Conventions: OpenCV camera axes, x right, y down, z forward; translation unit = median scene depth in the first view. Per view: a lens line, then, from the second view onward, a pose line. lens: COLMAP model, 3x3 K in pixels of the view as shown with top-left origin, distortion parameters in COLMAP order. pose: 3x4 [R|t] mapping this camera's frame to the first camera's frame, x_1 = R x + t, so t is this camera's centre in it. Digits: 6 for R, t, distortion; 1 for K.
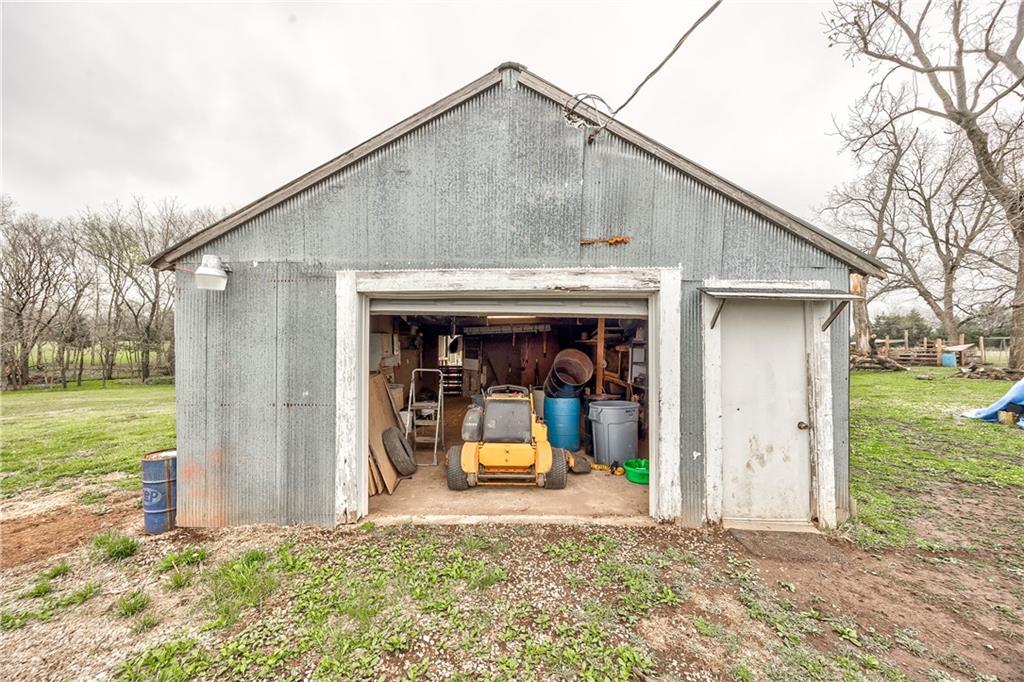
lens RADIAL K [[396.5, 0, 513.4], [0, 396.5, 330.0], [0, 0, 1]] dist [0.000553, 0.000000]
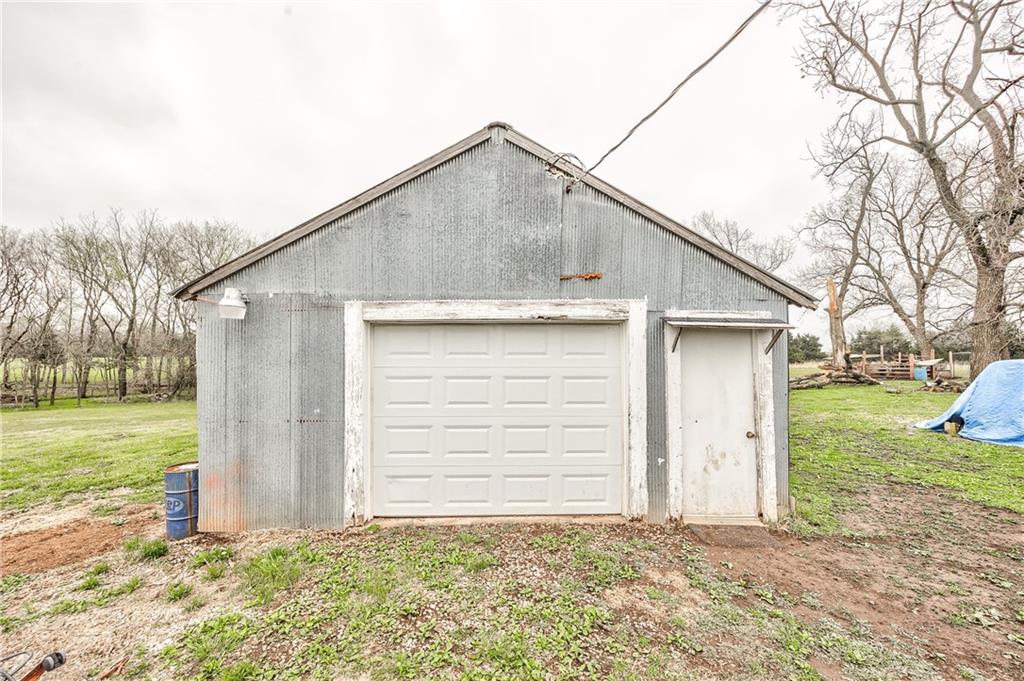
lens RADIAL K [[438.5, 0, 512.0], [0, 438.5, 340.5], [0, 0, 1]] dist [-0.001297, -0.000174]
pose [[0.999843, -0.004961, 0.017036, 0.007064], [0.004910, 0.999983, 0.003033, -0.041402], [-0.017051, -0.002949, 0.999850, -0.260758]]
